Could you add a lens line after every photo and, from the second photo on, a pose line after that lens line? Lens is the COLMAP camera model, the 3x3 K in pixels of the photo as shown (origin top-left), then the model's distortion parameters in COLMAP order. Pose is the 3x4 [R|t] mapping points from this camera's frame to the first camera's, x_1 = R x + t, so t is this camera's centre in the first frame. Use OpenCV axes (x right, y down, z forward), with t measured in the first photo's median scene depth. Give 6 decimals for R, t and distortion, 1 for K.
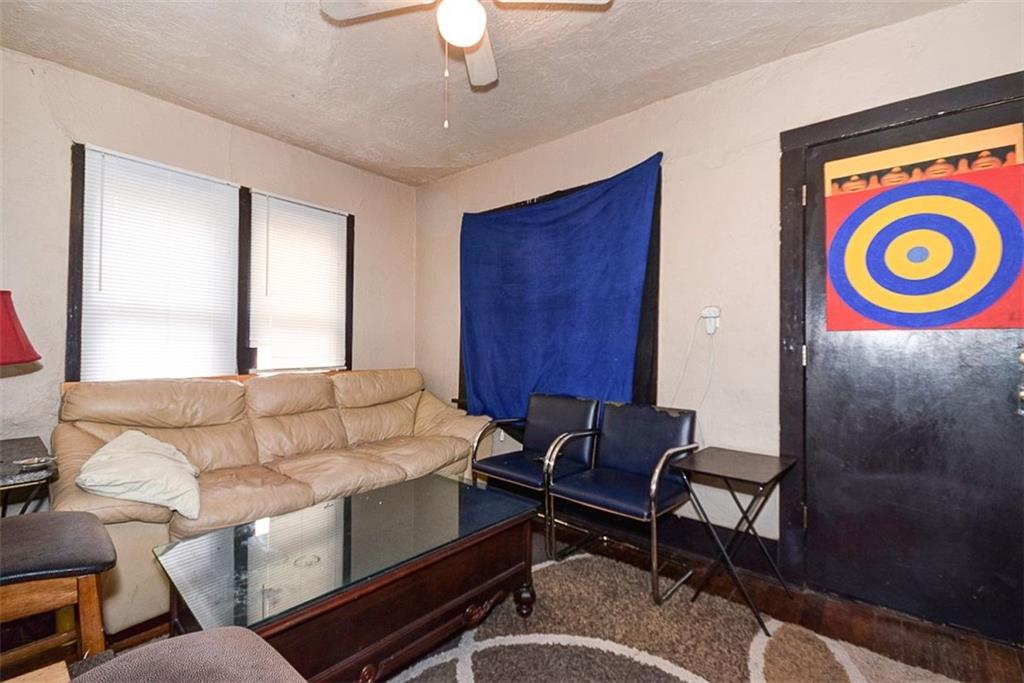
lens RADIAL K [[431.5, 0, 512.0], [0, 431.5, 341.5], [0, 0, 1]] dist [-0.000351, -0.000008]
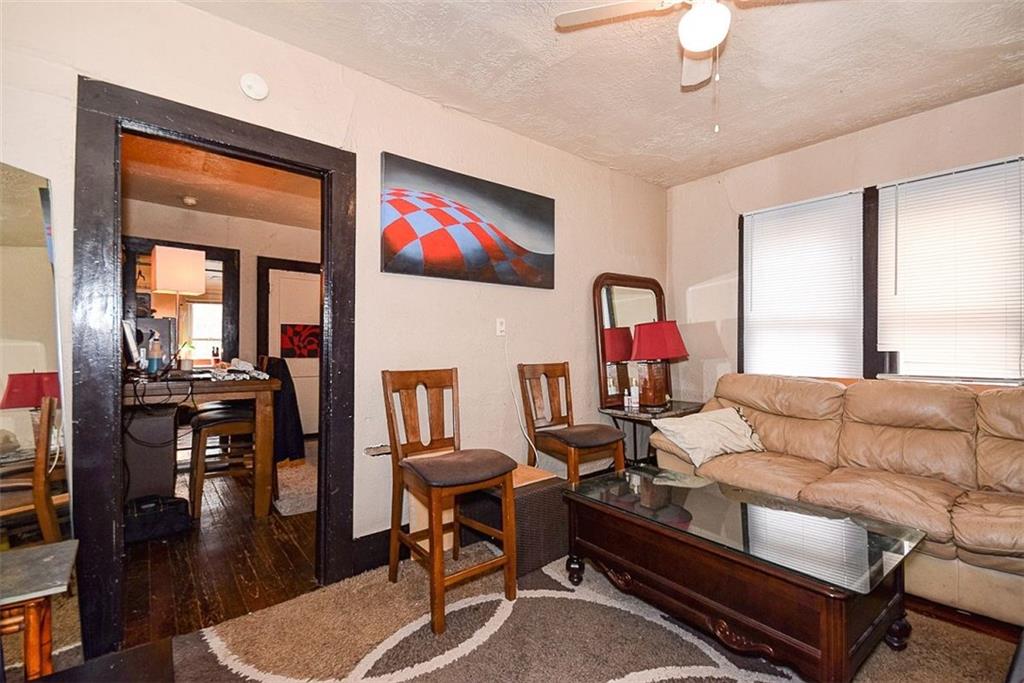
lens RADIAL K [[431.5, 0, 512.0], [0, 431.5, 341.5], [0, 0, 1]] dist [-0.000351, -0.000008]
pose [[-0.142456, -0.017354, -0.989649, 0.462232], [0.002829, 0.999835, -0.017940, 0.006765], [0.989797, -0.005355, -0.142384, 0.339257]]
